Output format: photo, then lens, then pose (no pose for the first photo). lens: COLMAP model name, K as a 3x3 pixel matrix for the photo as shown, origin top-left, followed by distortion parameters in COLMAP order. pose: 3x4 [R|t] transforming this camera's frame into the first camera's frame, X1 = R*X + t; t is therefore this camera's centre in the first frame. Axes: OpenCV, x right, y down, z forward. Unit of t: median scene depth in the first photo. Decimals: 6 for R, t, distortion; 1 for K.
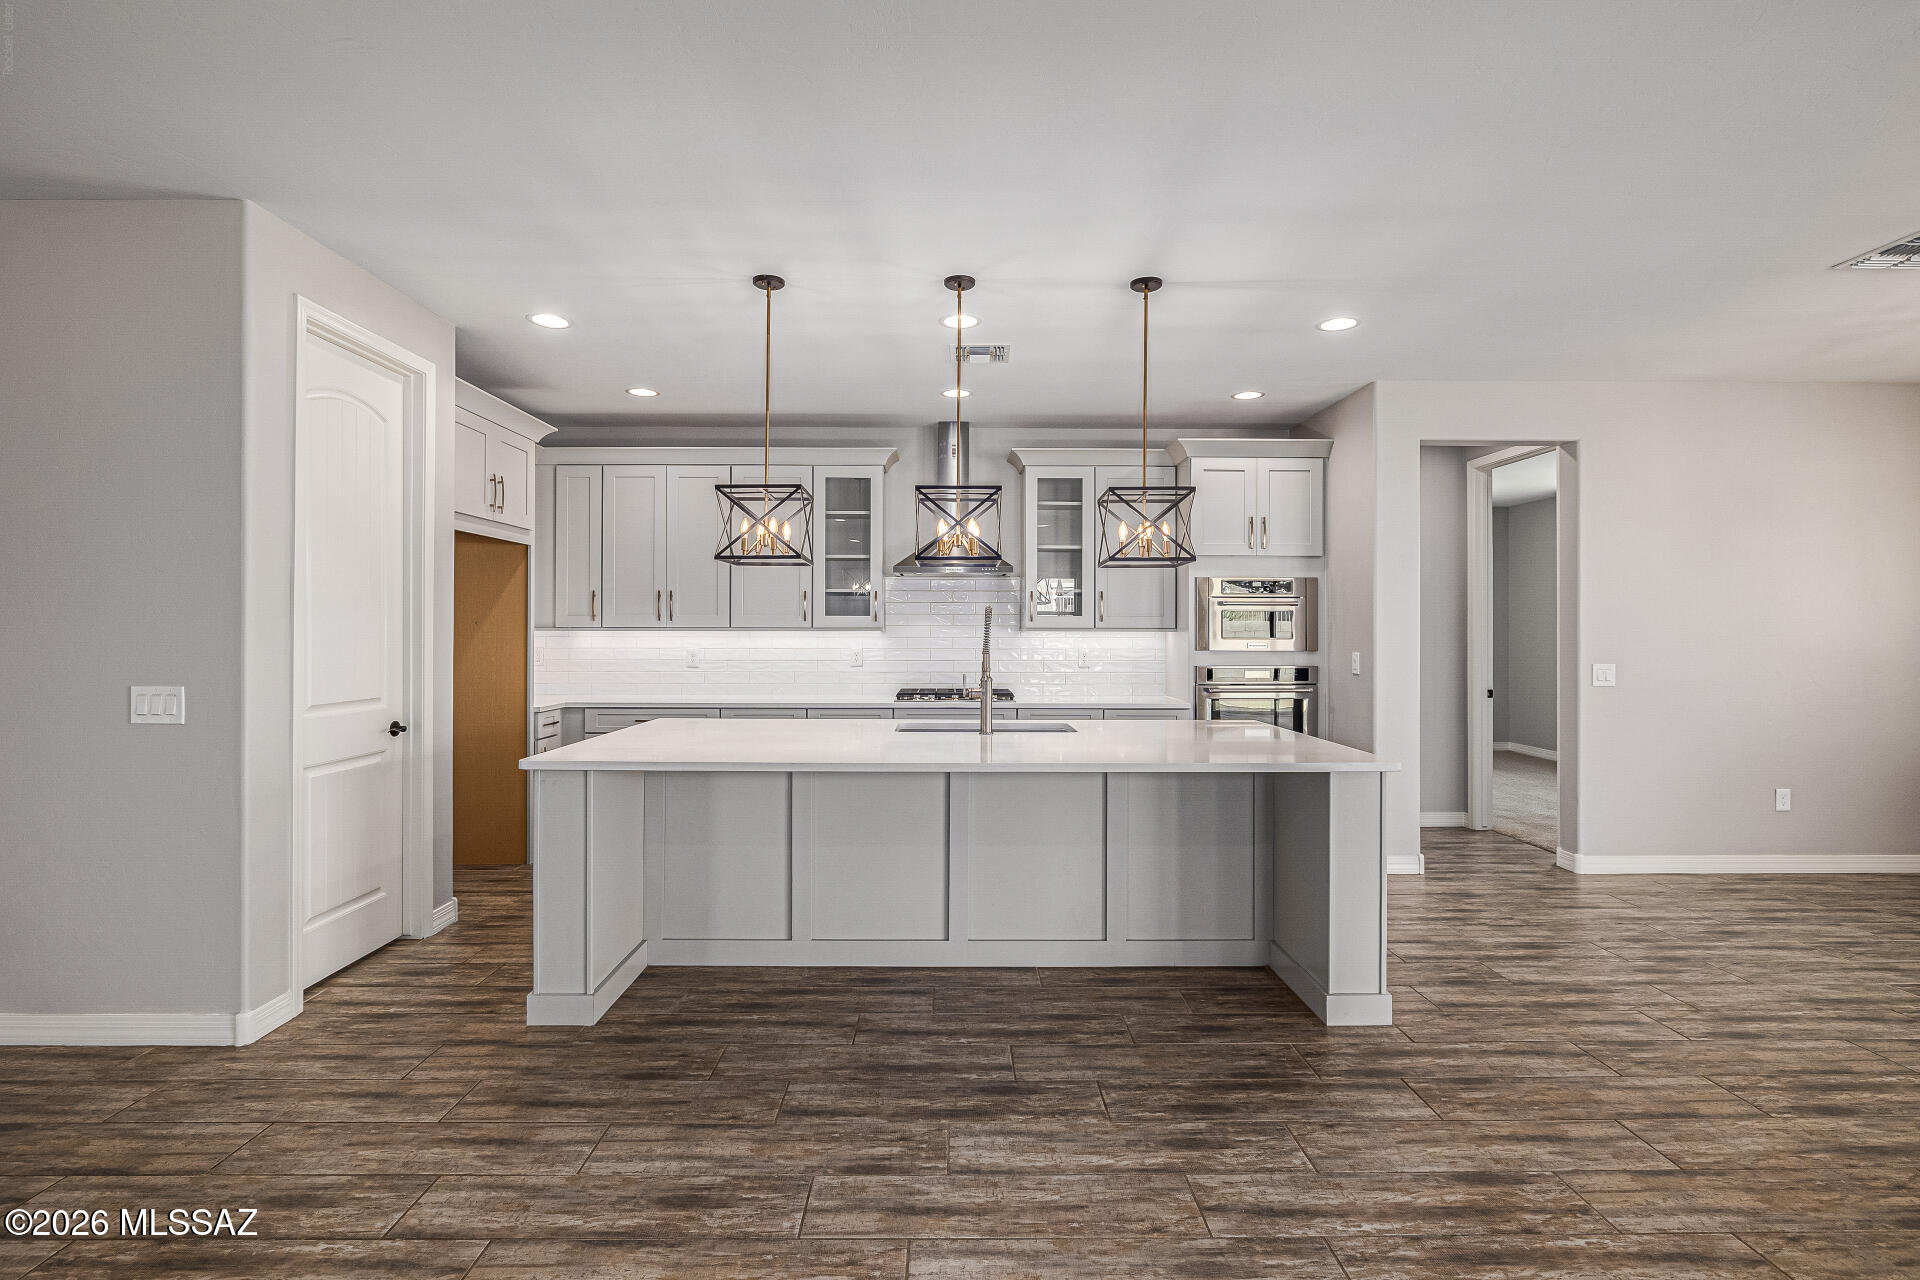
lens RADIAL K [[892.6, 0, 954.5], [0, 892.6, 627.4], [0, 0, 1]] dist [-0.007346, 0.001562]
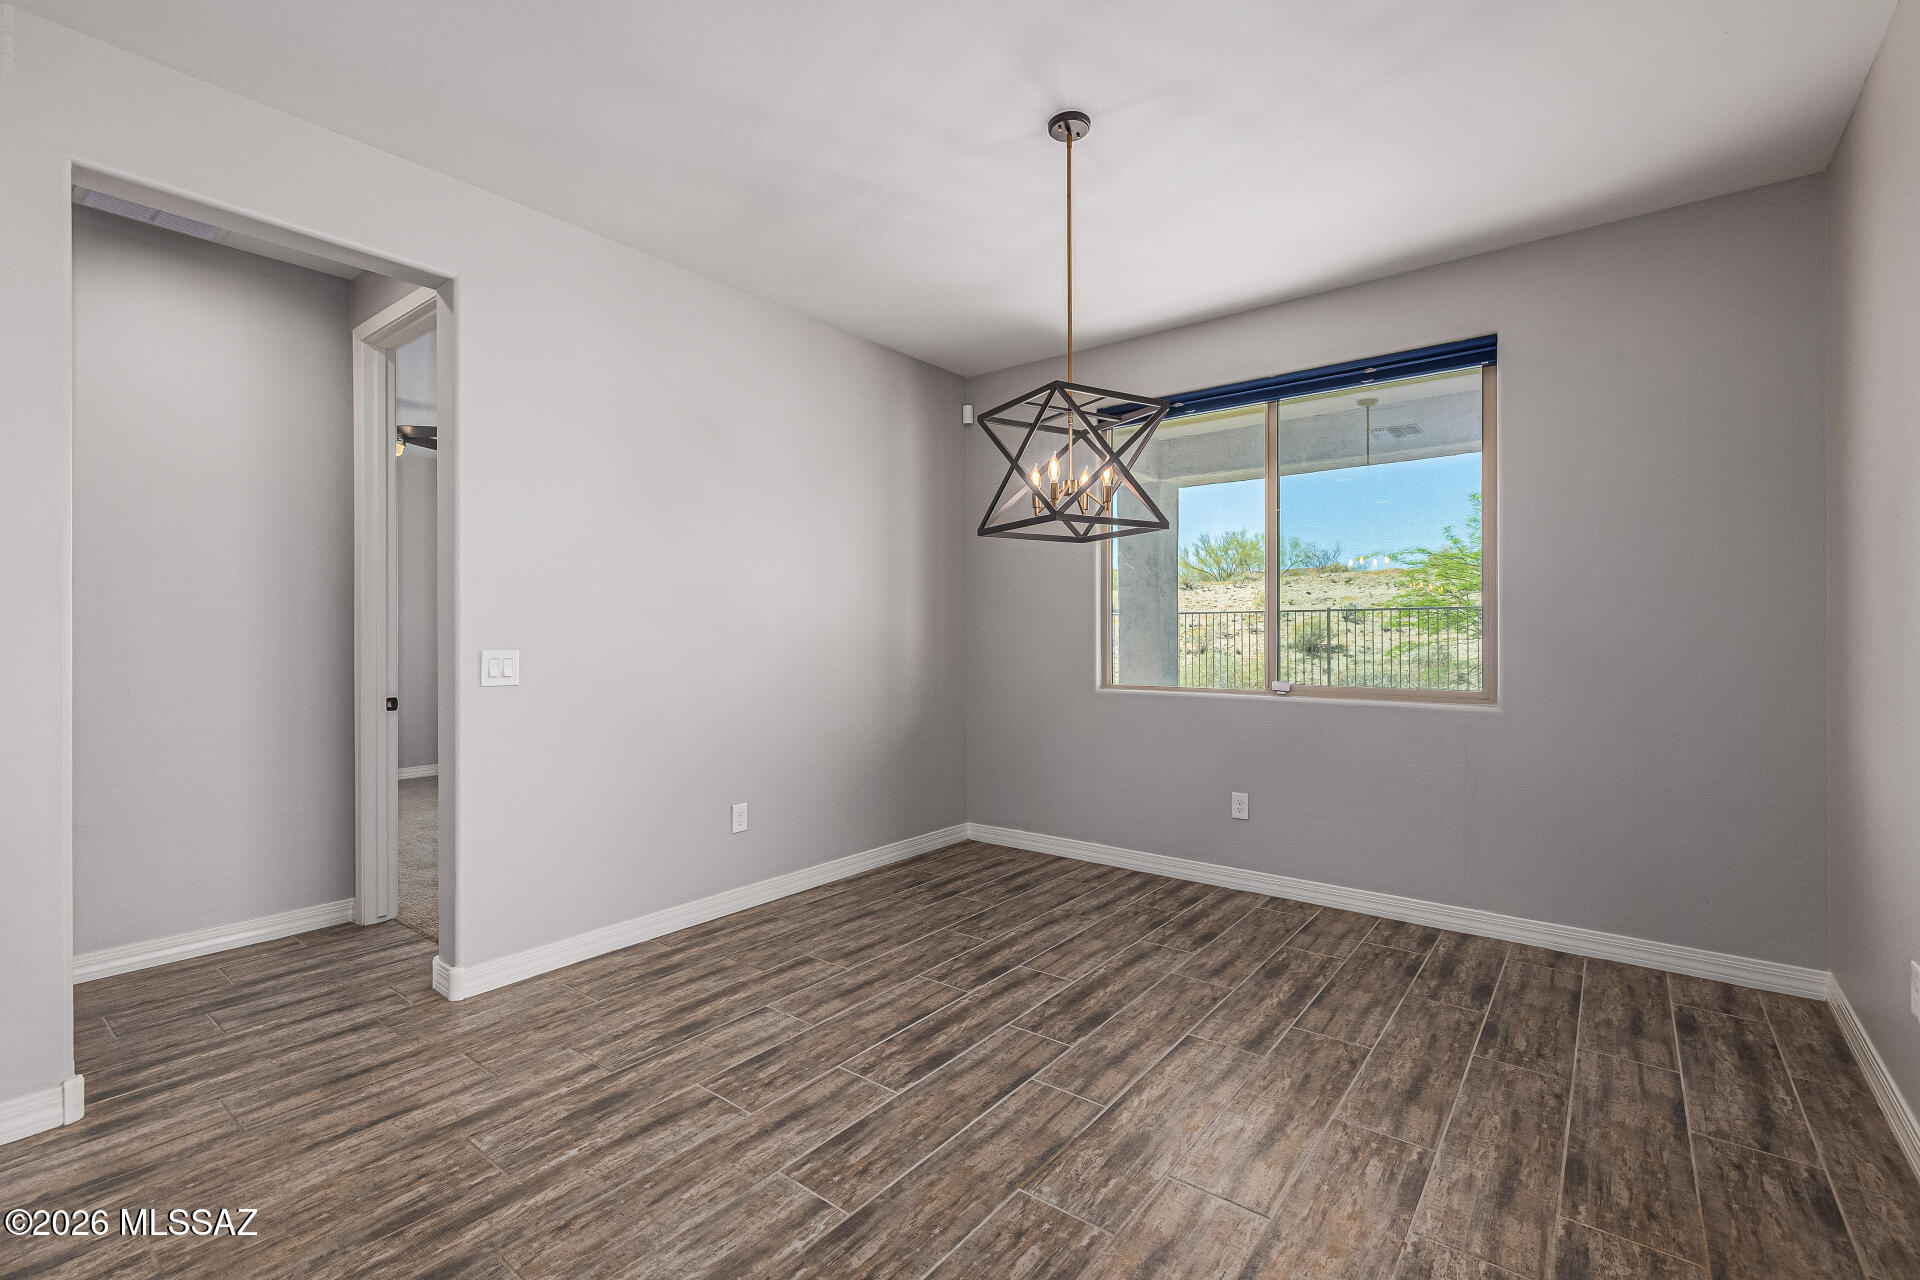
lens RADIAL K [[837.0, 0, 953.3], [0, 837.0, 630.6], [0, 0, 1]] dist [0.004754, -0.000002]
pose [[0.627618, 0.000161, 0.778522, 0.655823], [0.001199, 0.999999, -0.001173, 0.039295], [-0.778521, 0.001669, 0.627616, 0.532358]]
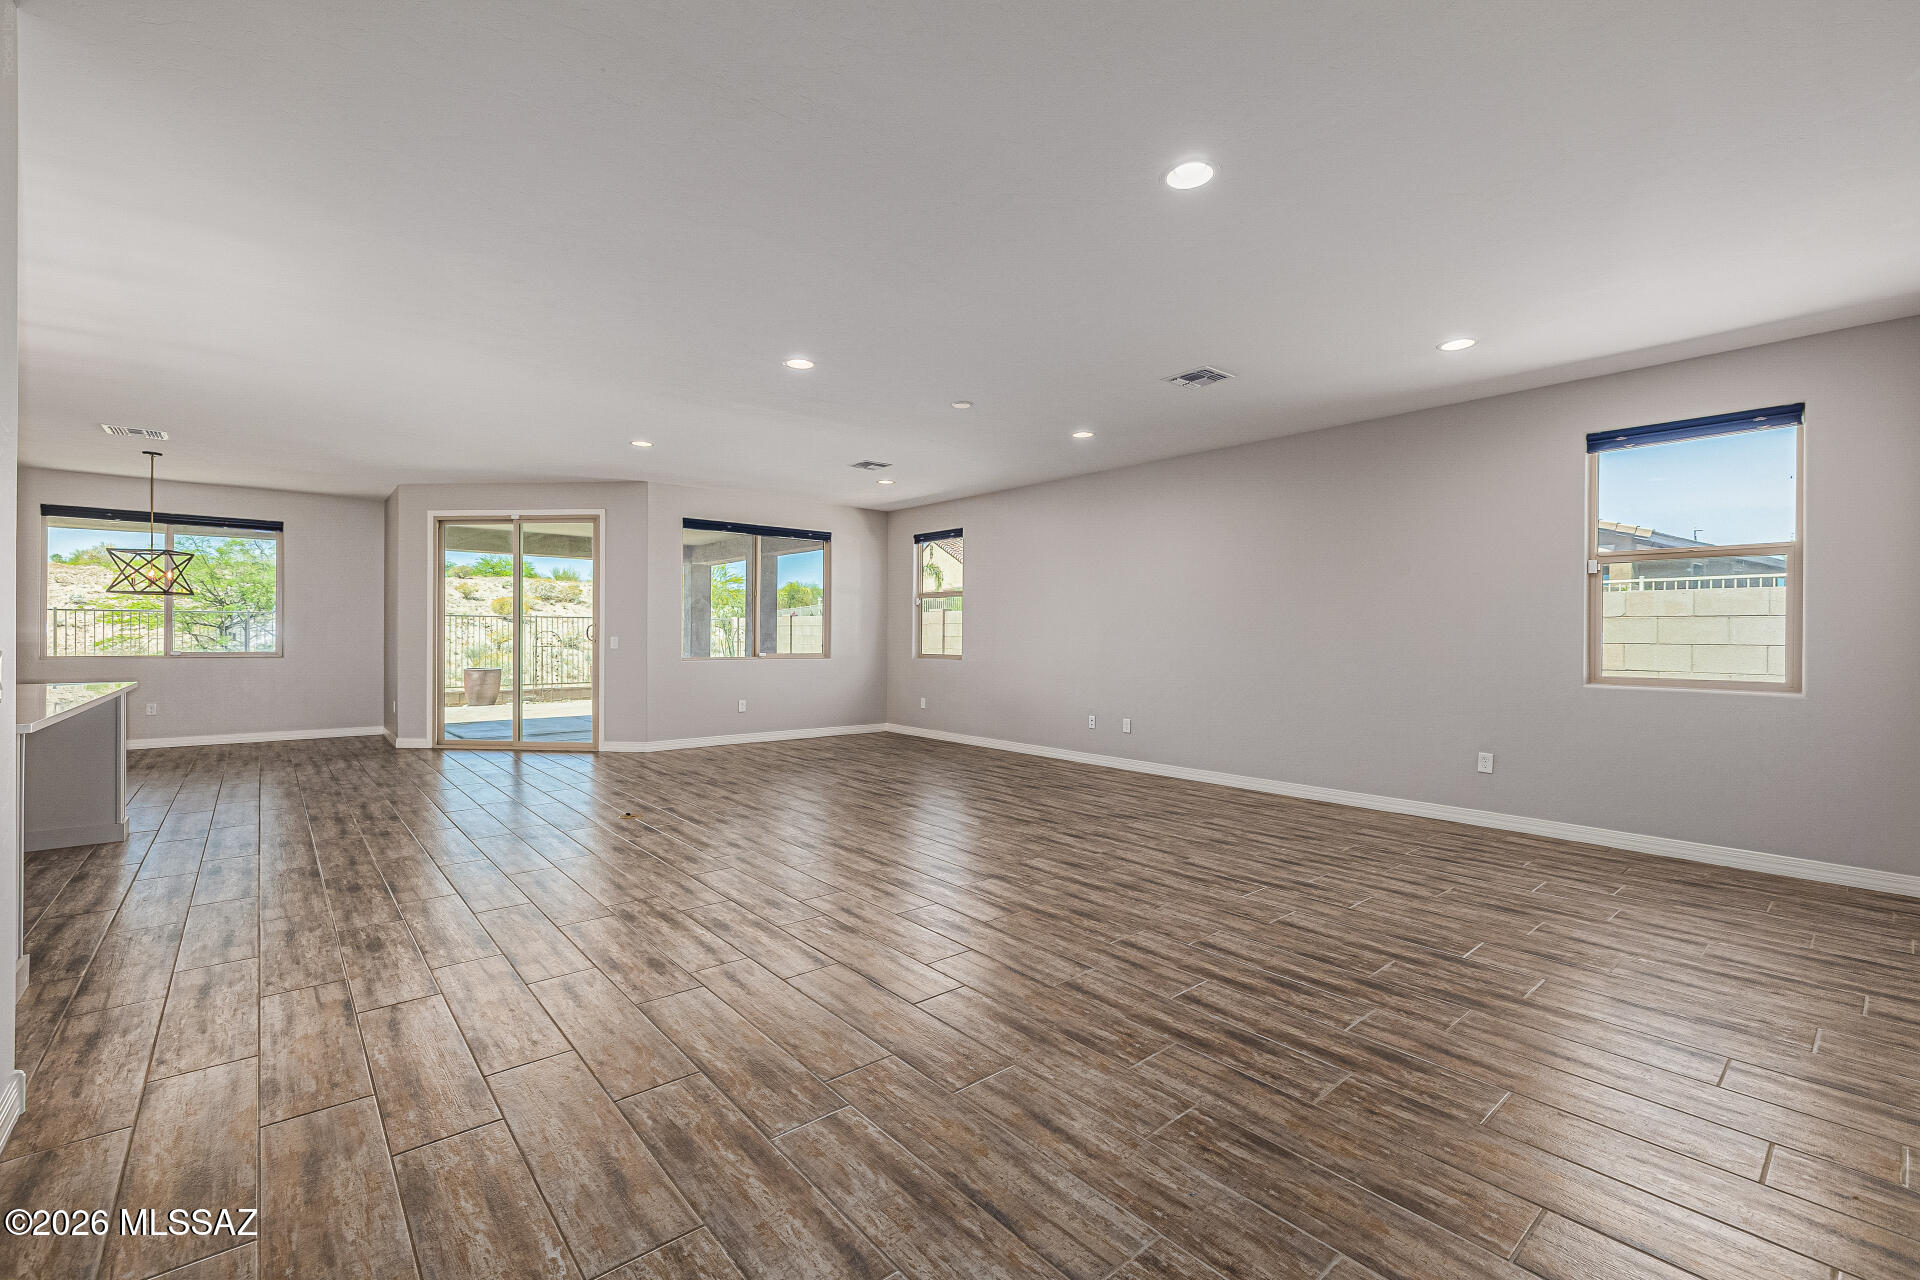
lens RADIAL K [[814.4, 0, 954.8], [0, 814.4, 637.5], [0, 0, 1]] dist [0.000505, 0.000244]
pose [[-0.642112, -0.008357, 0.766565, -1.511827], [-0.011036, 0.999938, 0.001657, 0.037388], [-0.766531, -0.007396, -0.642165, 0.674973]]
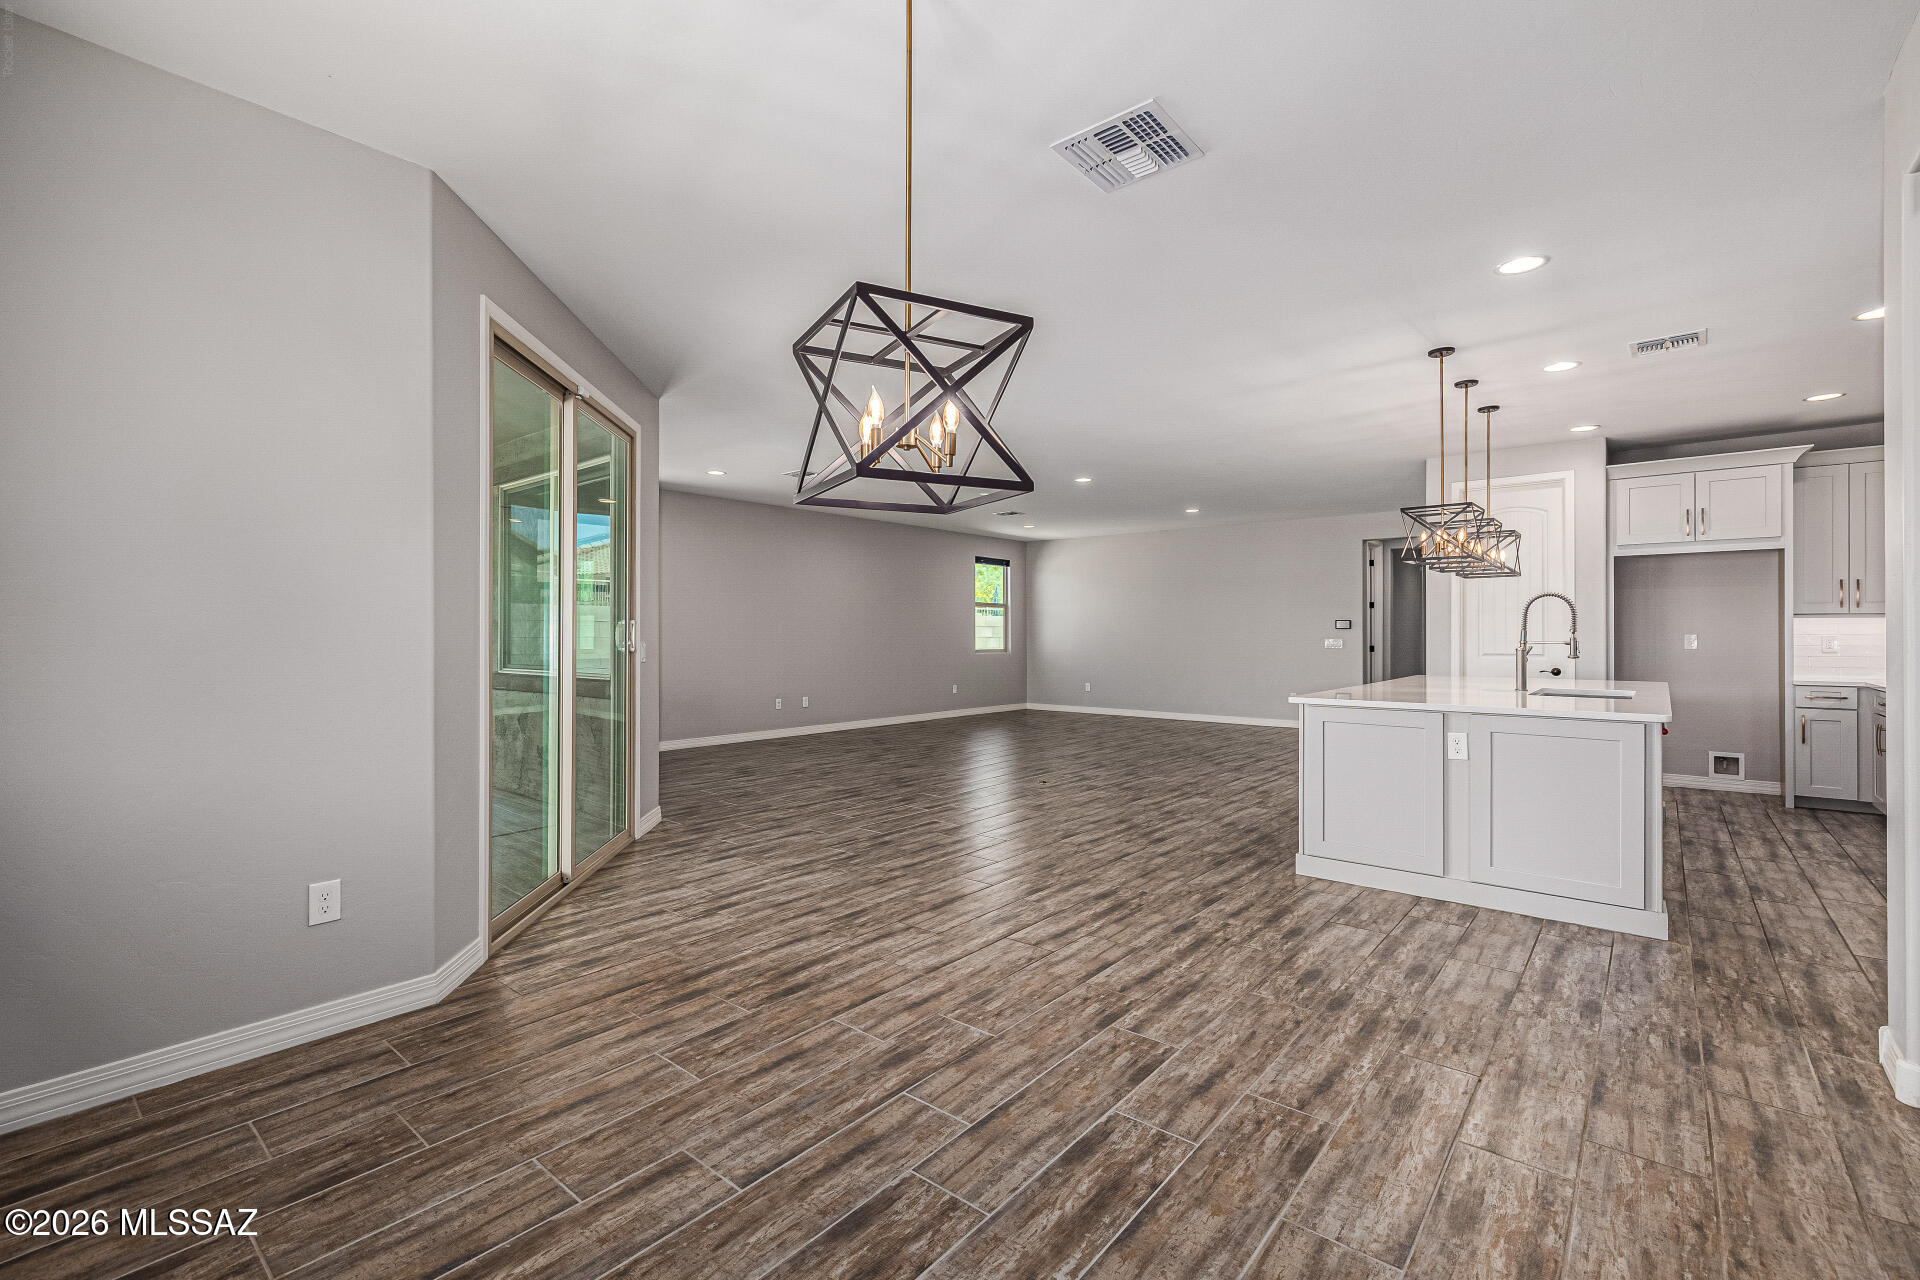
lens RADIAL K [[837.0, 0, 953.3], [0, 837.0, 630.6], [0, 0, 1]] dist [0.004754, -0.000002]
pose [[-0.650942, -0.006782, -0.759097, 1.655300], [0.001285, 0.999949, -0.010036, 0.045068], [0.759126, -0.007508, -0.650900, 1.268182]]
